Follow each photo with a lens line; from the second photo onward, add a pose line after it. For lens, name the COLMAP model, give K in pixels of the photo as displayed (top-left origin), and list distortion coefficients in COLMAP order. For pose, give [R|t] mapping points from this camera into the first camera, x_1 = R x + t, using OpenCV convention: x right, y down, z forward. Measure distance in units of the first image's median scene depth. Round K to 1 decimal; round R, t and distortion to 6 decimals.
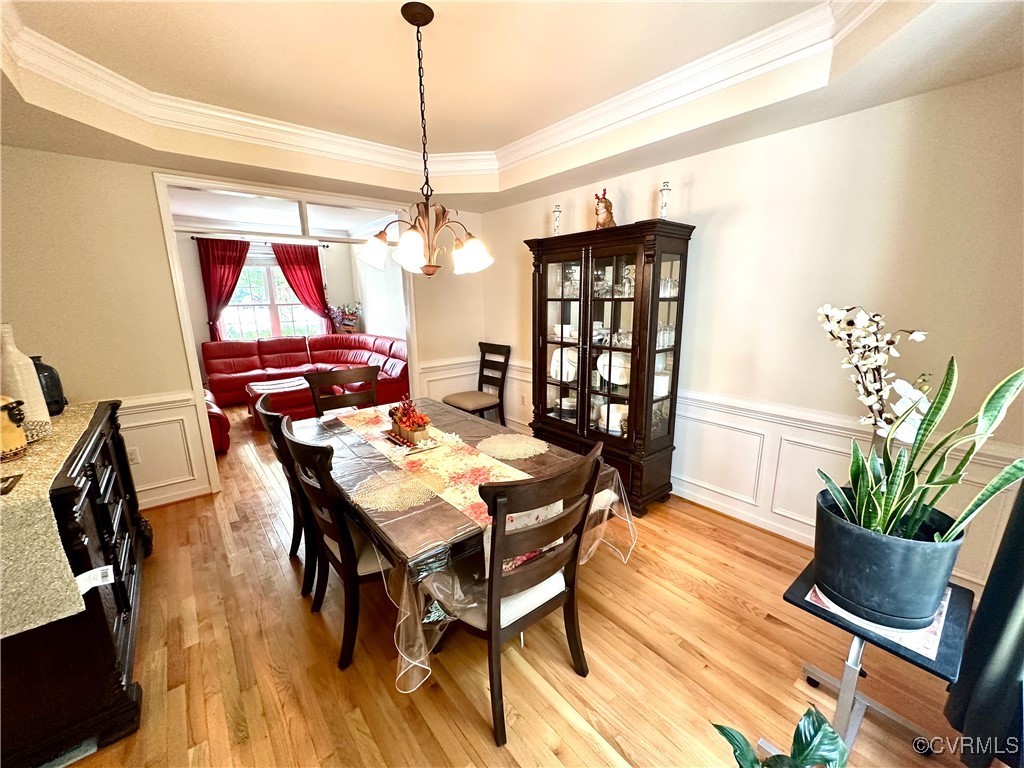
lens RADIAL K [[410.4, 0, 512.0], [0, 410.4, 384.0], [0, 0, 1]] dist [0.000909, 0.000051]
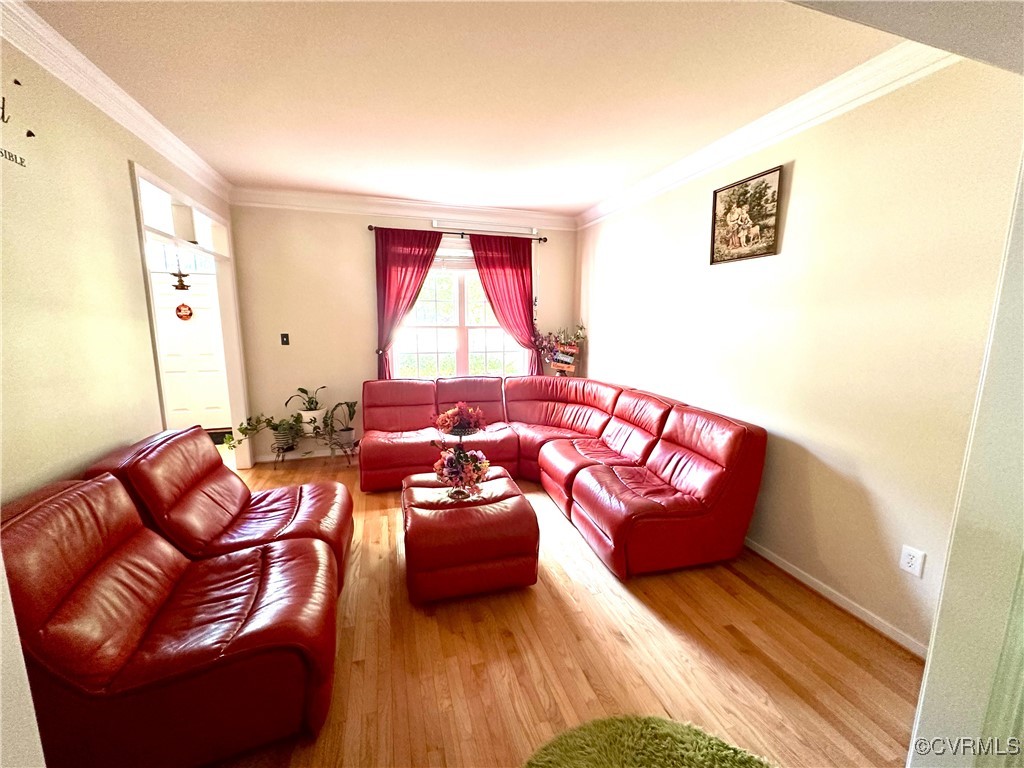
lens RADIAL K [[410.4, 0, 512.0], [0, 410.4, 384.0], [0, 0, 1]] dist [0.000909, 0.000051]
pose [[0.924868, 0.083497, -0.371009, -0.253338], [-0.101316, 0.994438, -0.028765, -0.090367], [0.366544, 0.064193, 0.928184, 0.416870]]
